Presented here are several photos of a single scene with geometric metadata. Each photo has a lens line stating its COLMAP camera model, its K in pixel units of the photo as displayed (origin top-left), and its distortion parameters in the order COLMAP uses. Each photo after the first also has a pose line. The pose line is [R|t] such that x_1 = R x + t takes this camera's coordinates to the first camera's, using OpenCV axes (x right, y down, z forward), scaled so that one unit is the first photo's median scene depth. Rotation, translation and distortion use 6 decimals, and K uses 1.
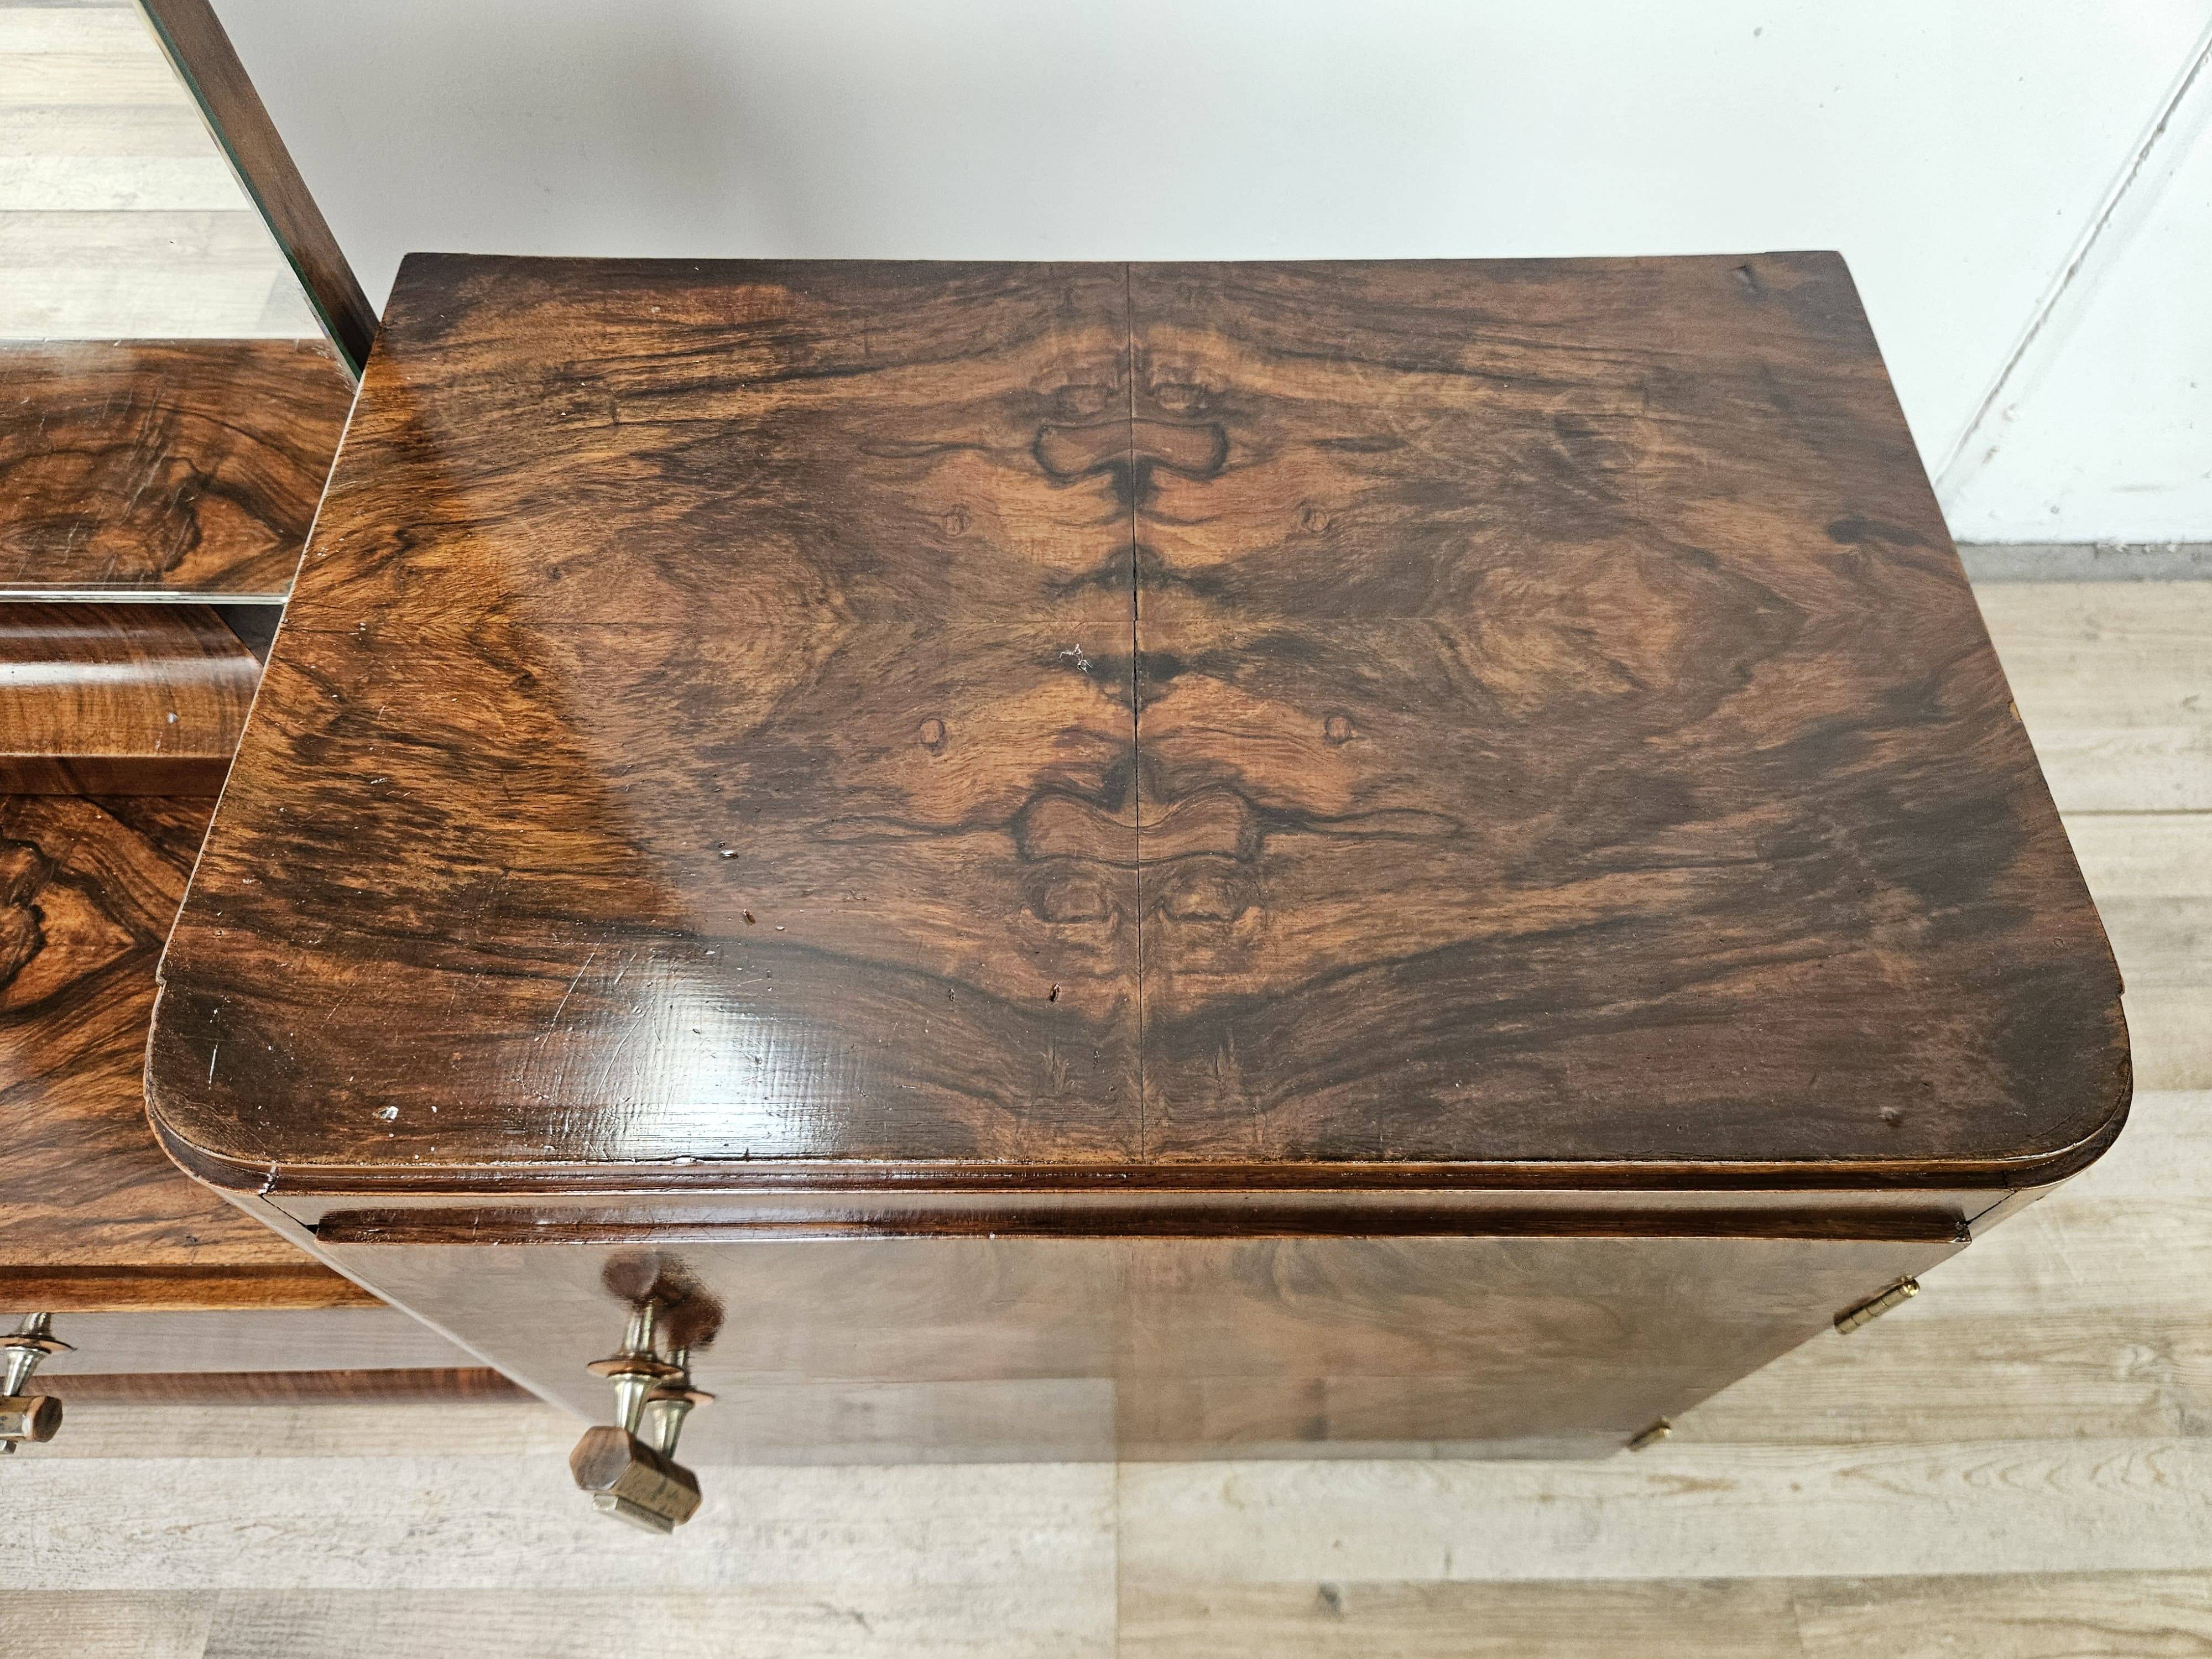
lens RADIAL K [[1525.8, 0, 1109.2], [0, 1525.8, 810.6], [0, 0, 1]] dist [0.044379, -0.048716]
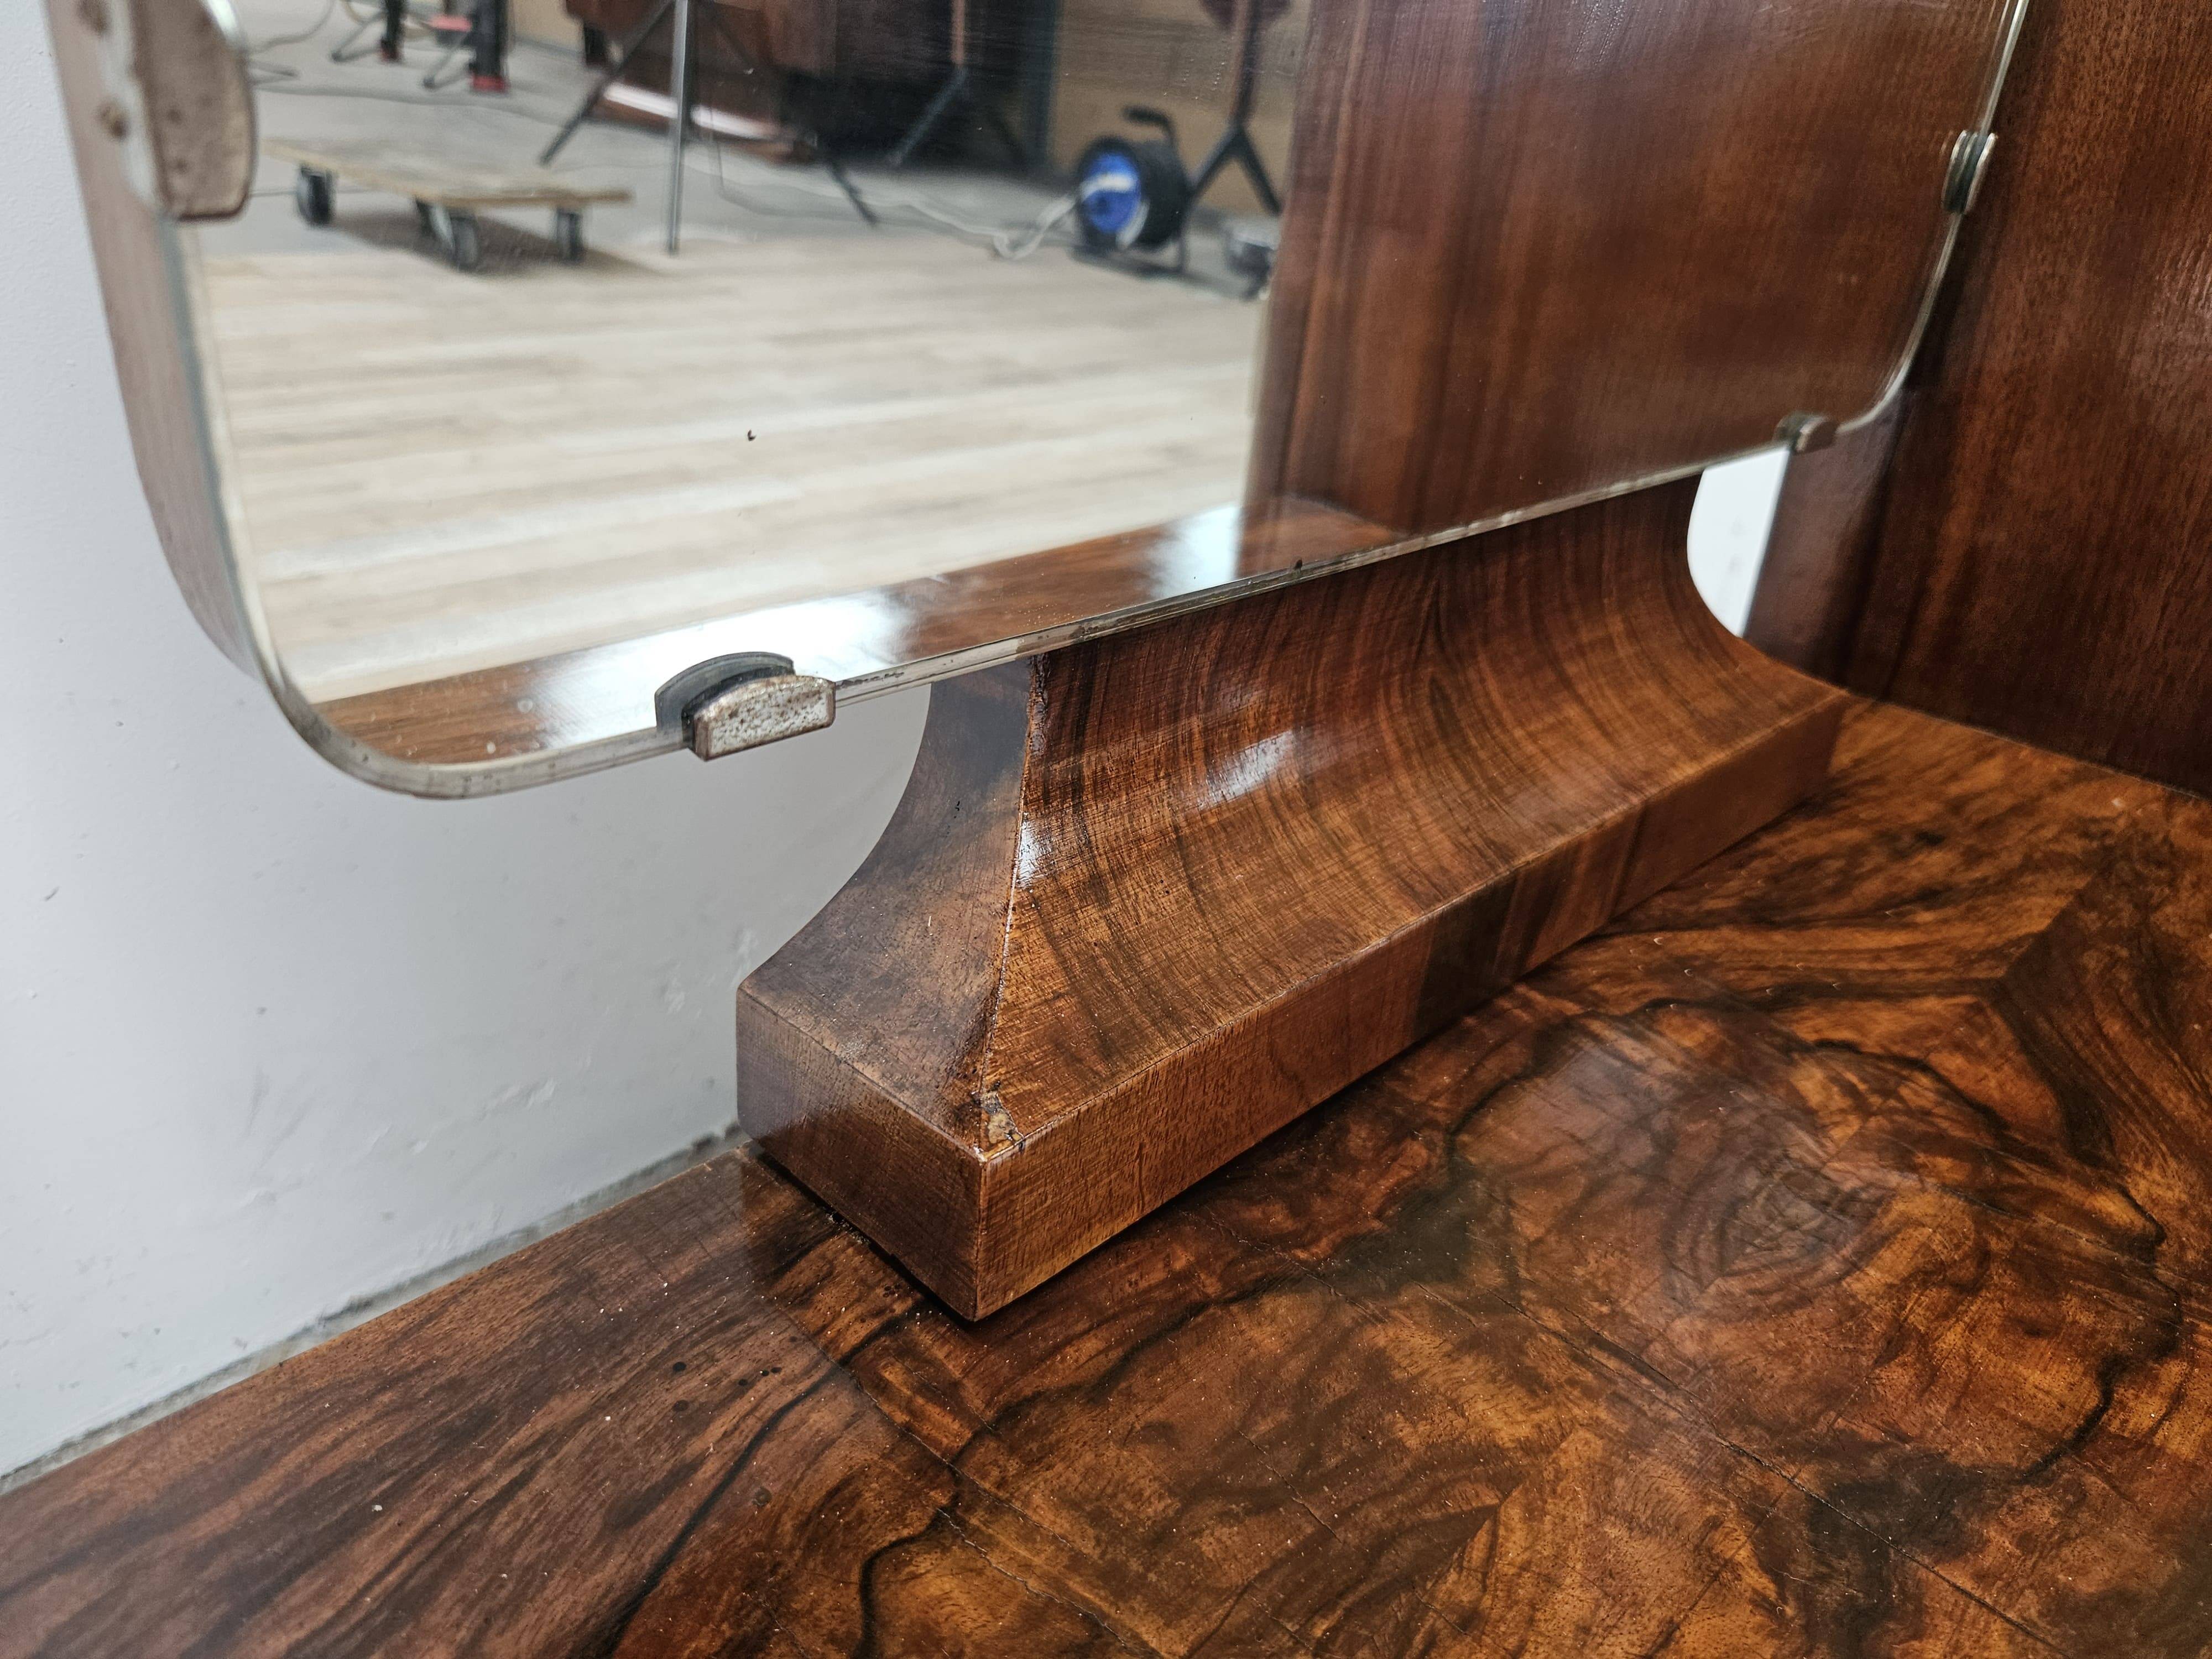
lens RADIAL K [[1525.8, 0, 1108.1], [0, 1525.8, 867.8], [0, 0, 1]] dist [0.044379, -0.048716]
pose [[0.703338, -0.297587, 0.645568, -1.009039], [0.574122, 0.773310, -0.269026, 0.016947], [-0.419166, 0.559851, 0.714749, 0.602048]]
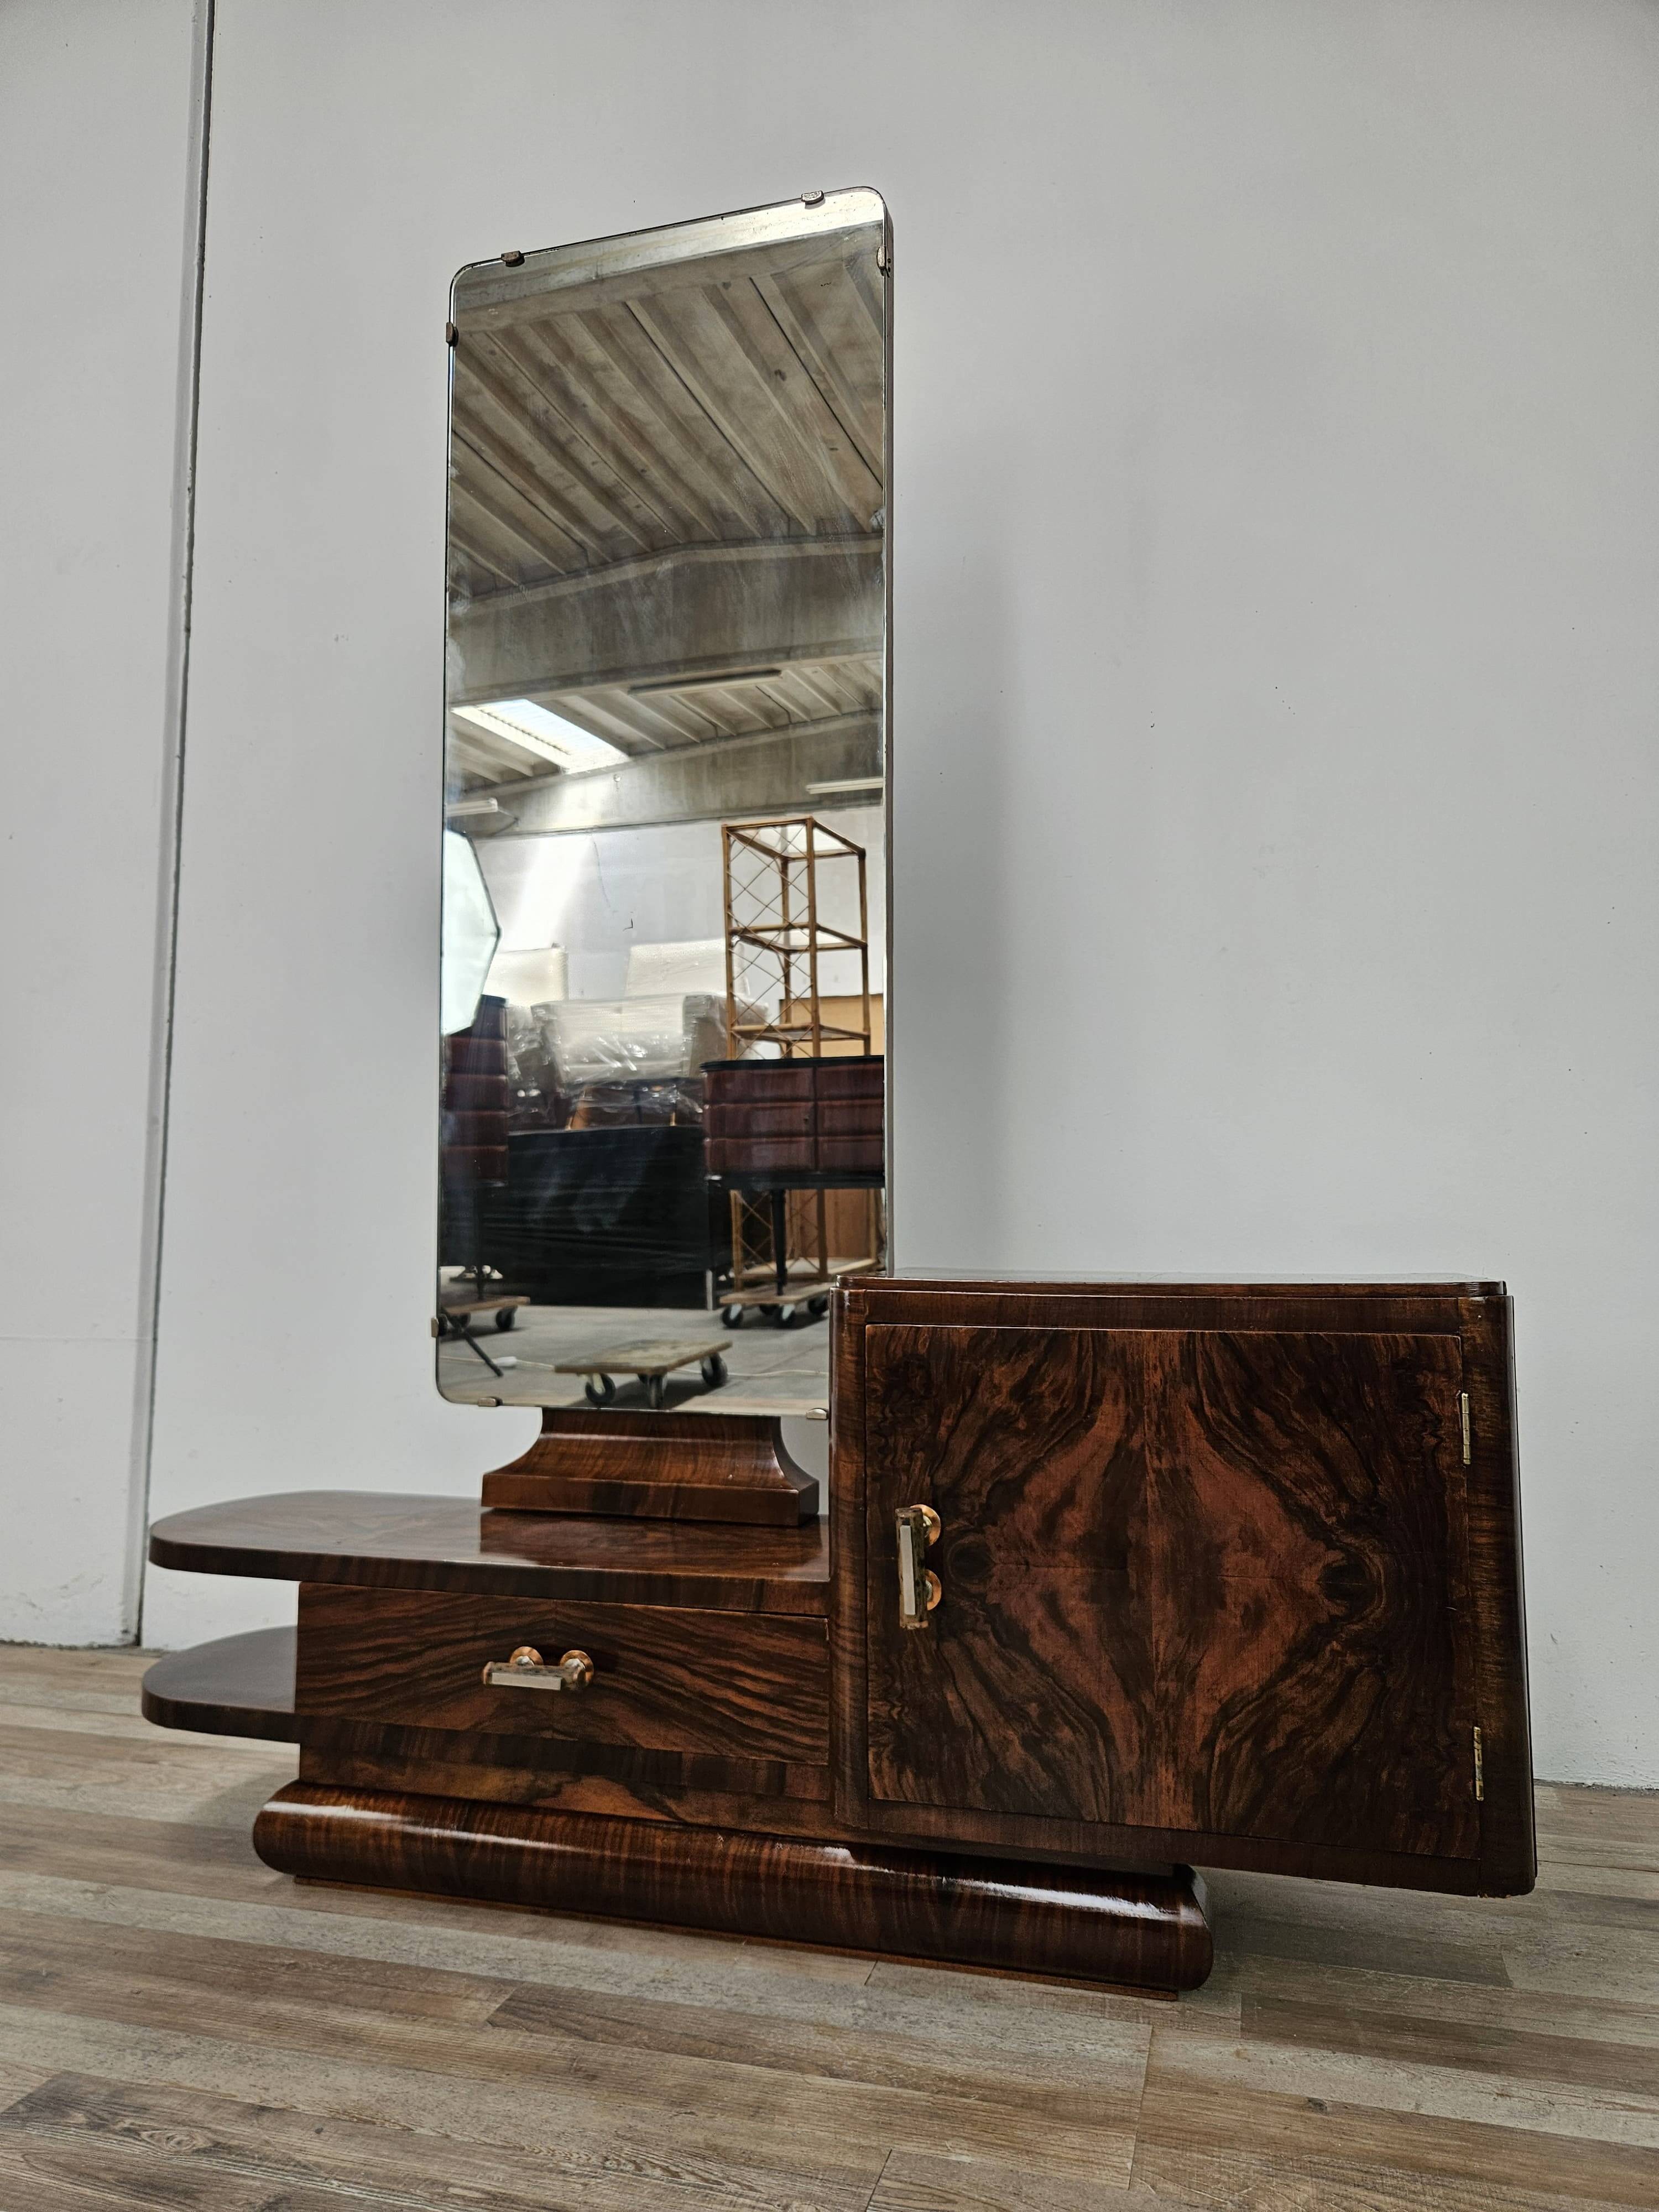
lens RADIAL K [[1525.8, 0, 846.0], [0, 1525.8, 1122.2], [0, 0, 1]] dist [0.044379, -0.048716]
pose [[0.960510, -0.020851, -0.277463, 0.140026], [-0.237719, 0.456746, -0.857247, 1.320272], [0.144605, 0.889353, 0.433753, -0.319674]]
